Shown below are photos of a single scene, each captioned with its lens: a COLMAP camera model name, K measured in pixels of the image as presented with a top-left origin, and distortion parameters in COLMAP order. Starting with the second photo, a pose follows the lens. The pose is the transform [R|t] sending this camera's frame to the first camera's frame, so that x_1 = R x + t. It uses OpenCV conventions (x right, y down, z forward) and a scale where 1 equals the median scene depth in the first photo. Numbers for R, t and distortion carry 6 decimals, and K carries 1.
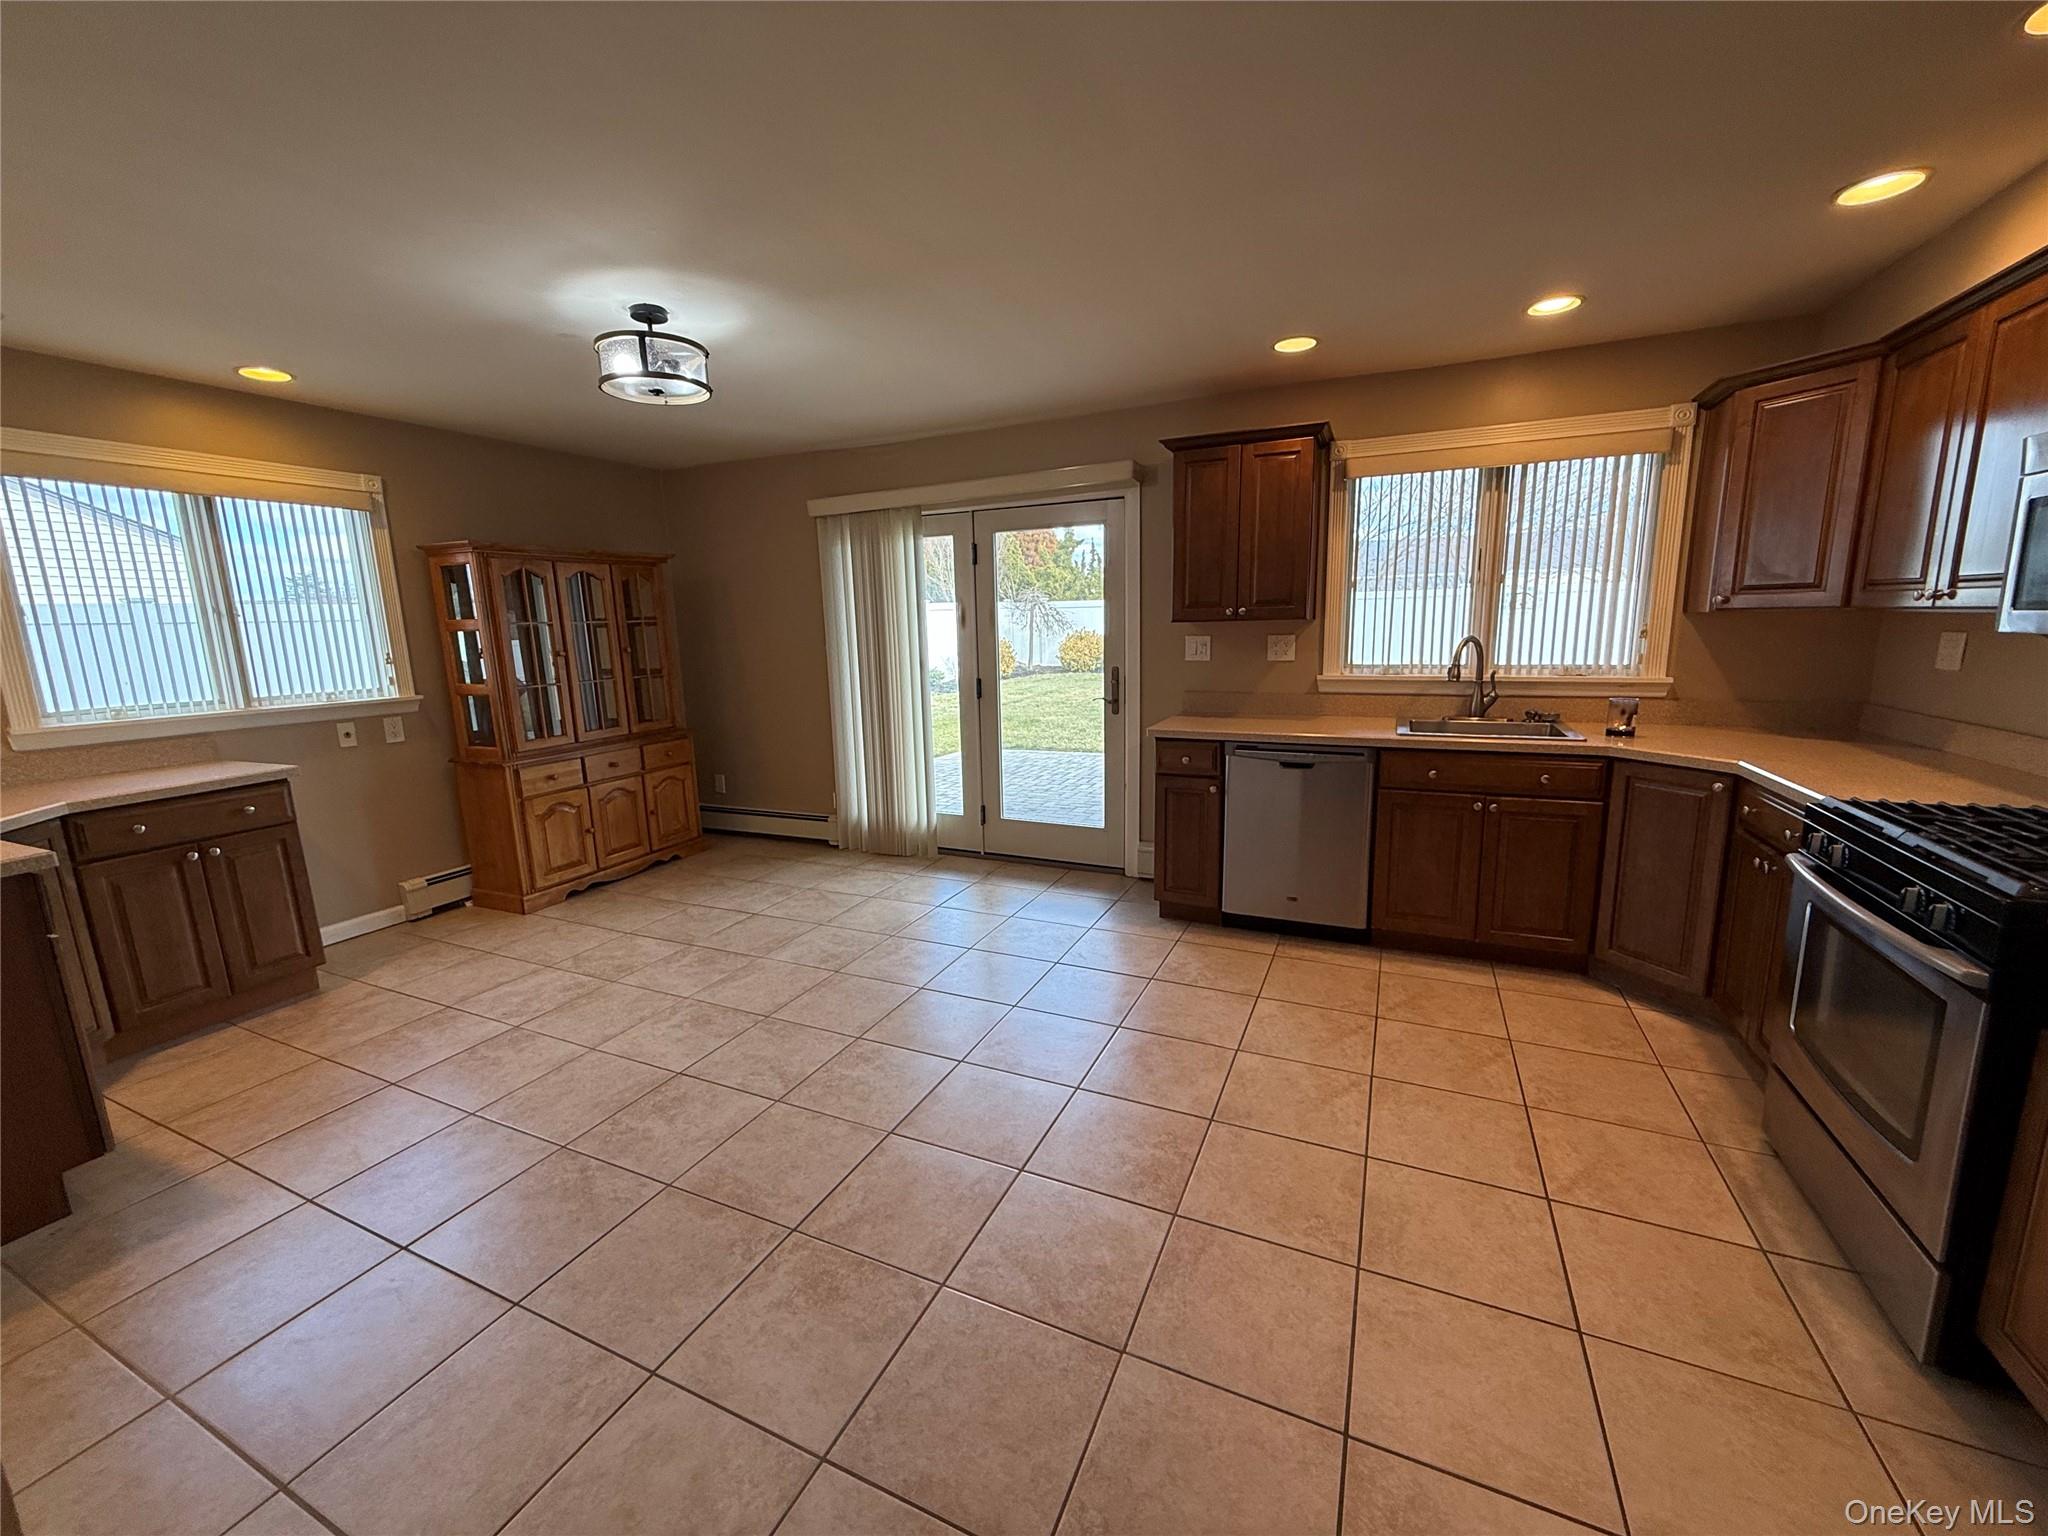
lens RADIAL K [[819.7, 0, 1018.5], [0, 819.7, 773.6], [0, 0, 1]] dist [0.000522, 0.000113]
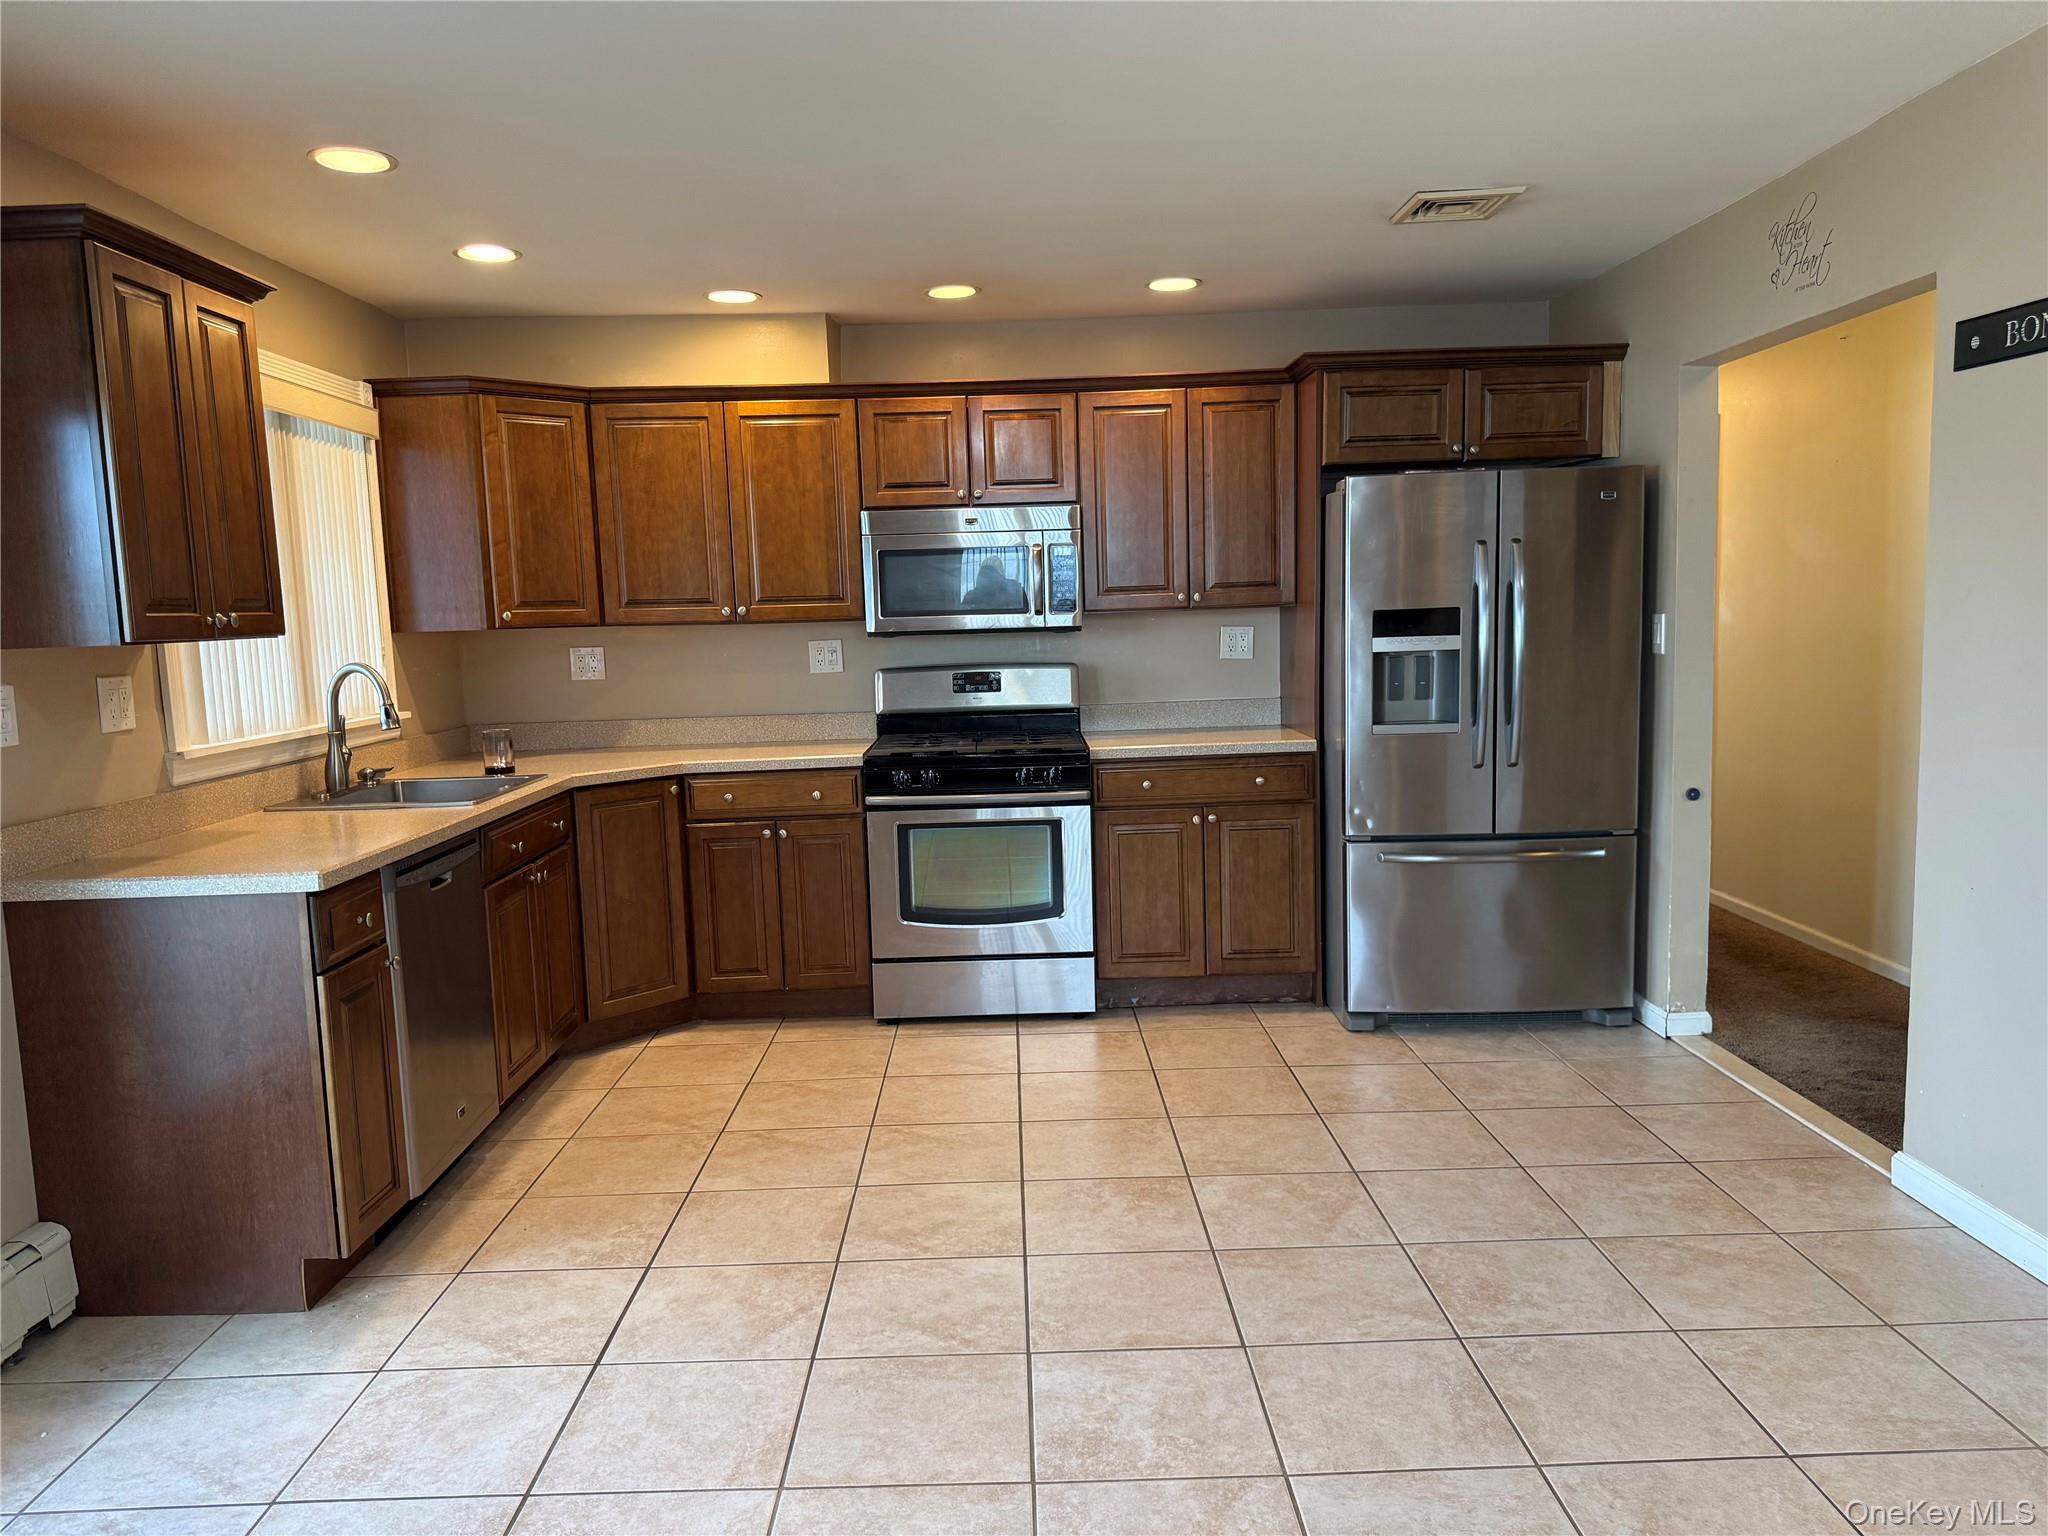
lens RADIAL K [[1433.0, 0, 1019.8], [0, 1433.0, 767.6], [0, 0, 1]] dist [0.012850, -0.000741]
pose [[-0.427024, -0.068166, 0.901667, -1.023035], [0.207703, 0.963098, 0.171177, -0.241788], [-0.880063, 0.260376, -0.397107, 1.387004]]
